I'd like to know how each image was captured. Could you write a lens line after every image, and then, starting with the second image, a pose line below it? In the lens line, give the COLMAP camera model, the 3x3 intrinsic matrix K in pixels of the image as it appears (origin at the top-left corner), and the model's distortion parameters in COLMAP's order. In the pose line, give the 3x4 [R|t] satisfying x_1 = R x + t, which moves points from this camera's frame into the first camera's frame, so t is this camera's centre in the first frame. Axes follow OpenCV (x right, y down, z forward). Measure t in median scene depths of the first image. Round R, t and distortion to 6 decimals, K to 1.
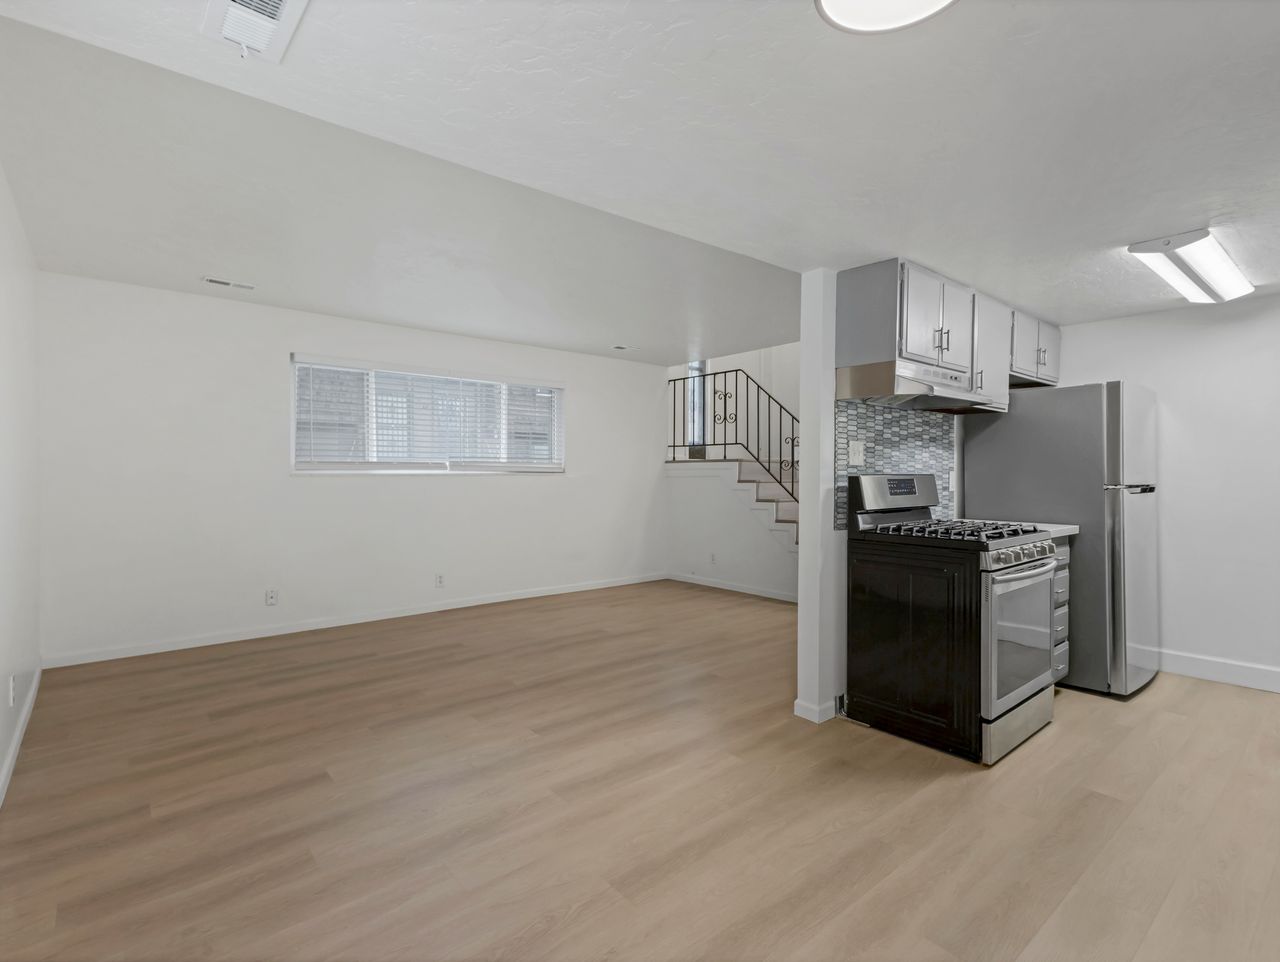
lens RADIAL K [[626.0, 0, 641.9], [0, 626.0, 474.6], [0, 0, 1]] dist [0.006624, 0.000246]
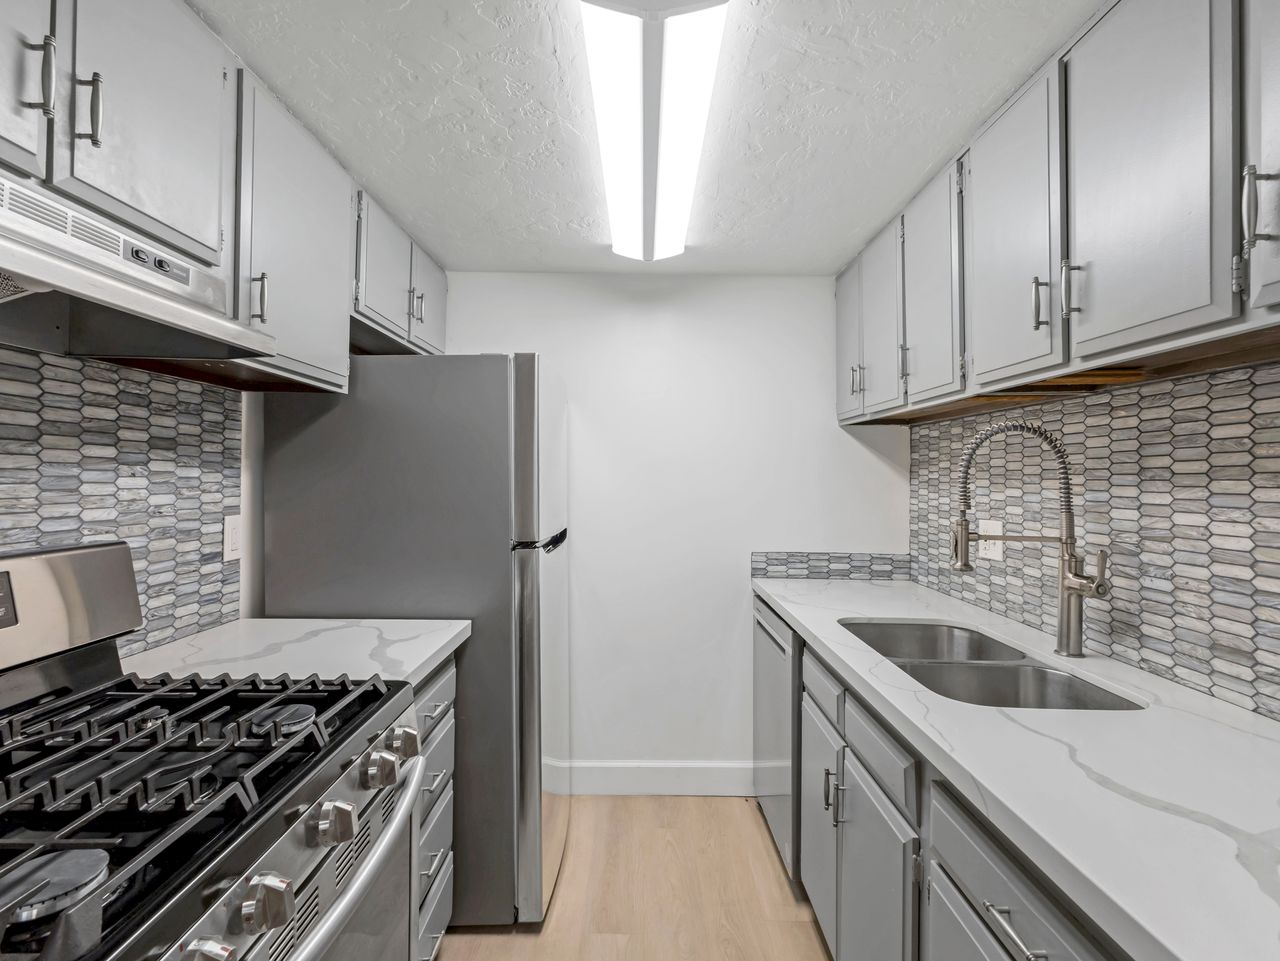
lens RADIAL K [[629.3, 0, 639.1], [0, 629.3, 483.2], [0, 0, 1]] dist [0.007107, -0.000269]
pose [[0.647689, -0.003614, 0.761896, 0.365532], [-0.005813, 0.999936, 0.009685, -0.037107], [-0.761882, -0.010702, 0.647627, 0.523947]]
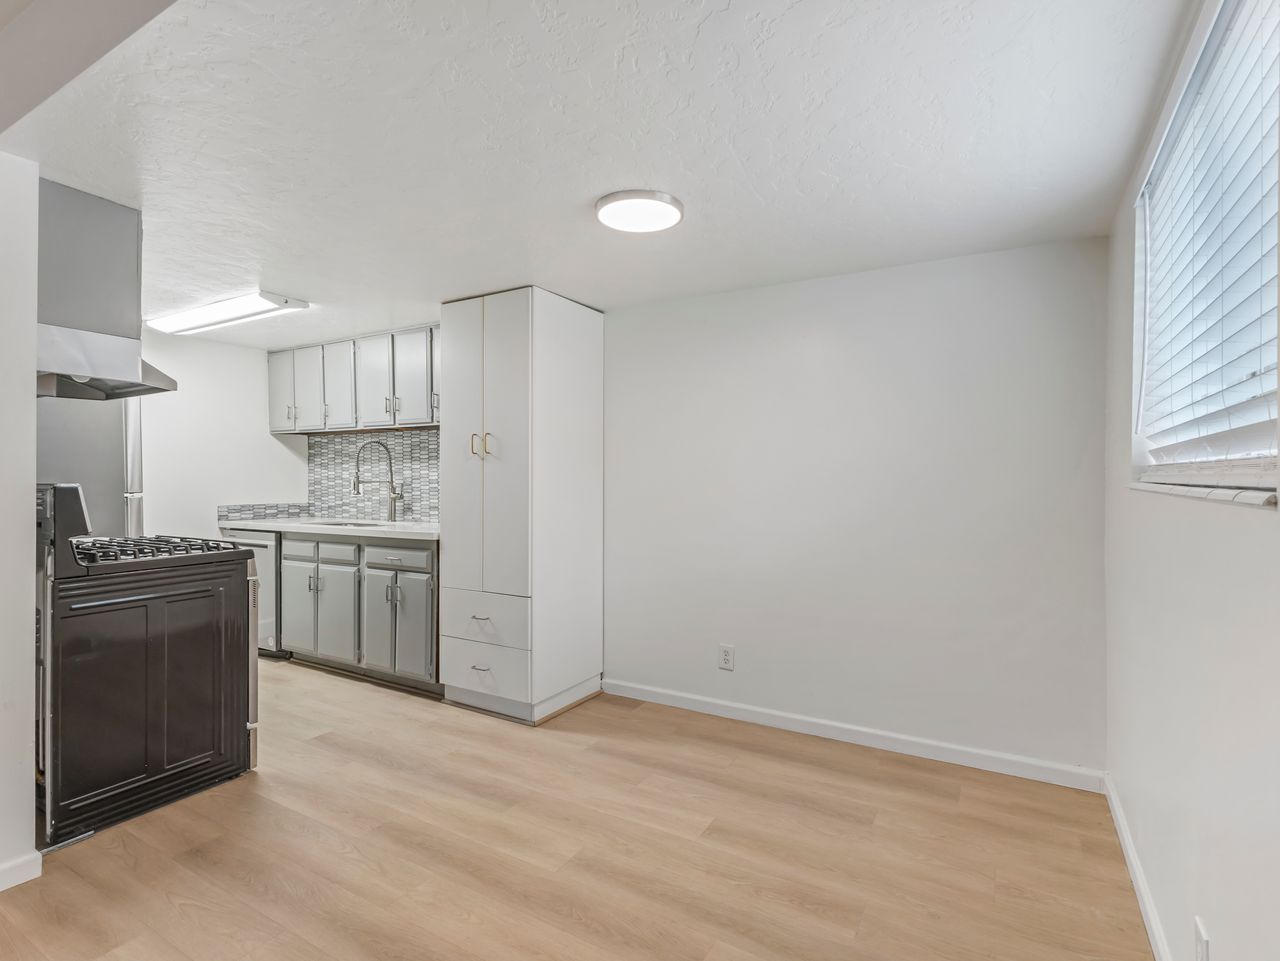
lens RADIAL K [[638.2, 0, 641.2], [0, 638.2, 477.9], [0, 0, 1]] dist [0.010675, 0.000213]
pose [[-0.330460, -0.000680, 0.943820, -0.447540], [0.004626, 0.999987, 0.002340, -0.005058], [-0.943809, 0.005140, -0.330453, 0.530182]]
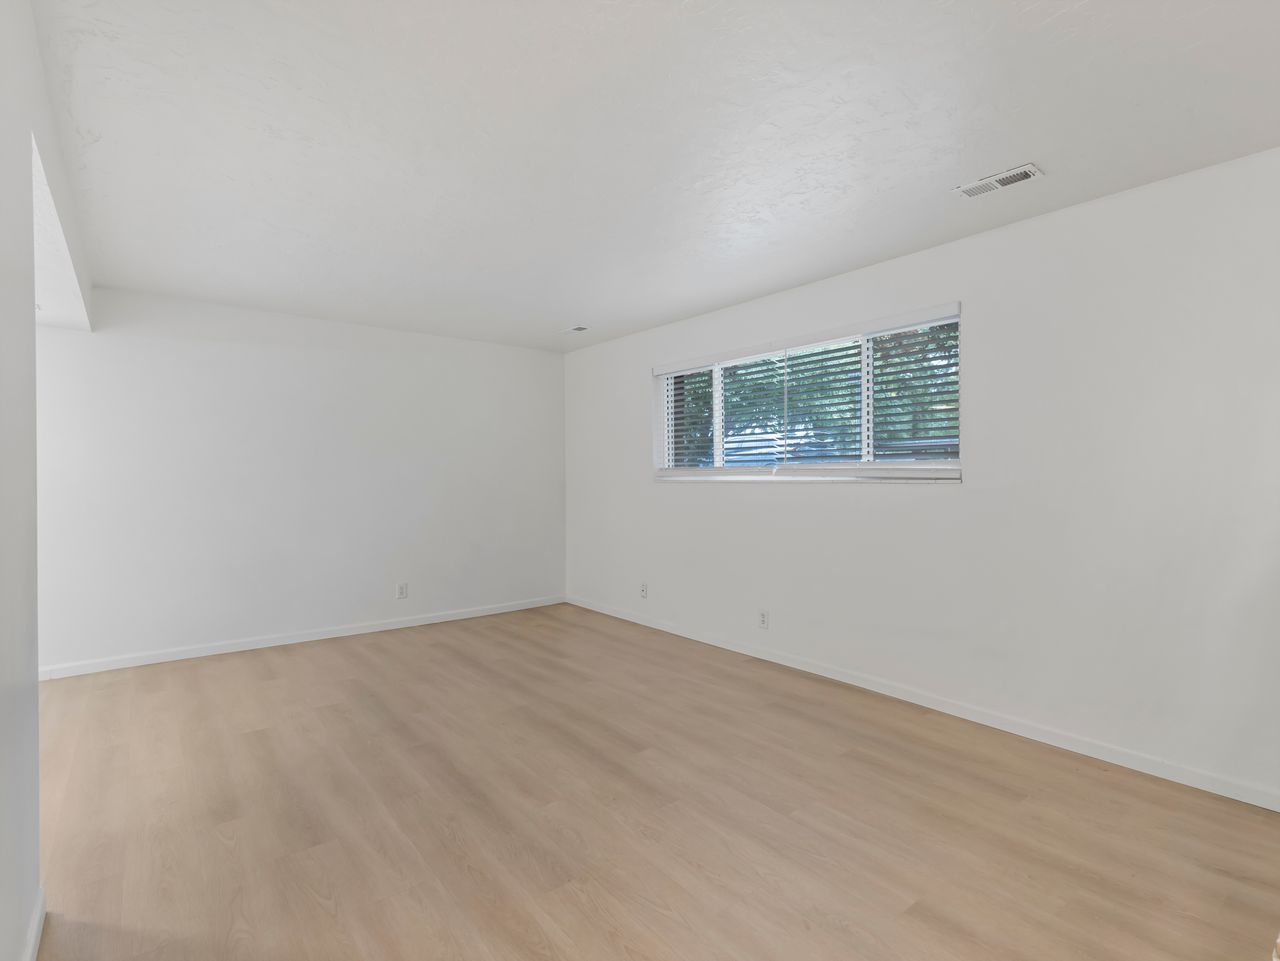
lens RADIAL K [[626.0, 0, 641.9], [0, 626.0, 474.1], [0, 0, 1]] dist [0.006624, 0.000246]
pose [[-0.030063, -0.004113, -0.999540, 0.680985], [0.000614, 0.999991, -0.004134, -0.008109], [0.999548, -0.000738, -0.030060, 1.332213]]
